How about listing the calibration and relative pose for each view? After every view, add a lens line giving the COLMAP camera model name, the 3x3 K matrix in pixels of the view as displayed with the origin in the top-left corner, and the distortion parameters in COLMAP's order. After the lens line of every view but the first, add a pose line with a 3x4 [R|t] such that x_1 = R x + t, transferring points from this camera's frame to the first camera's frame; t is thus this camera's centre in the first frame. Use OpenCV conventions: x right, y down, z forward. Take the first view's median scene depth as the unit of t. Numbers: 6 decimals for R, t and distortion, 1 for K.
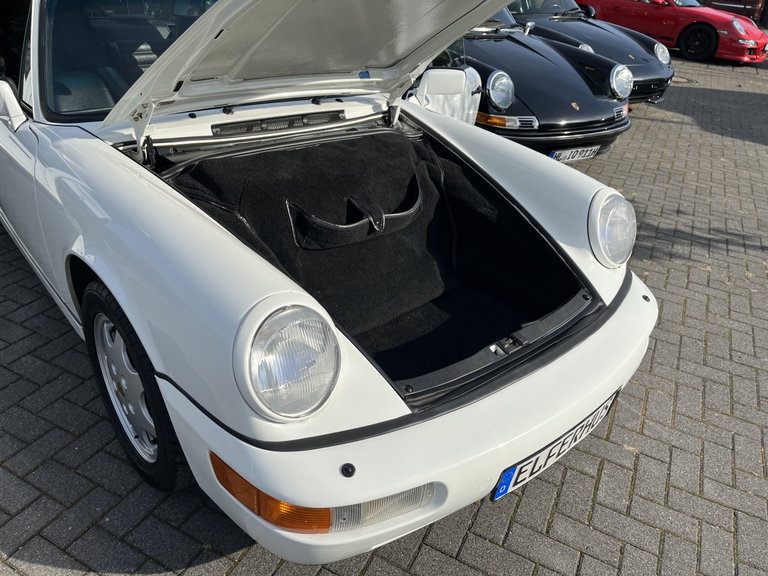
lens RADIAL K [[587.4, 0, 382.9], [0, 587.4, 289.4], [0, 0, 1]] dist [0.041072, -0.058058]
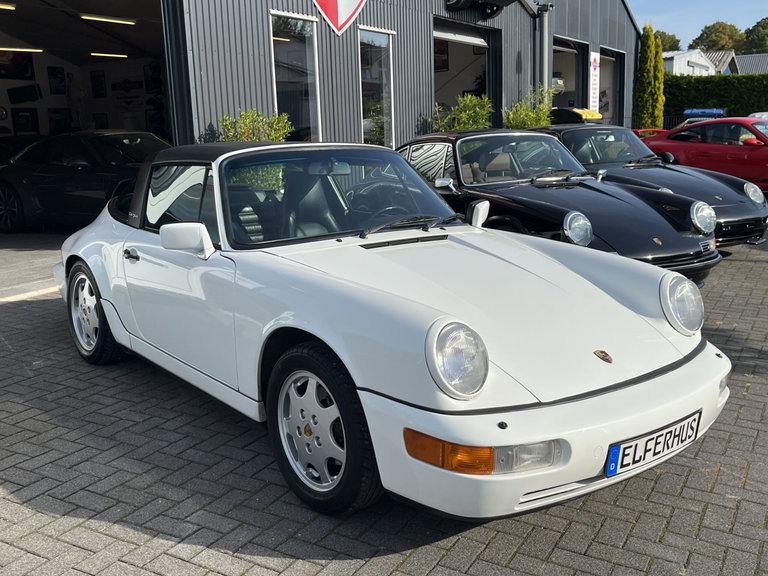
lens RADIAL K [[831.6, 0, 364.6], [0, 831.6, 274.2], [0, 0, 1]] dist [-0.018124, 0.000000]
pose [[0.995795, -0.061307, -0.068069, -0.065926], [0.035874, 0.944681, -0.326023, 0.168952], [0.084291, 0.322210, 0.942908, -0.313626]]
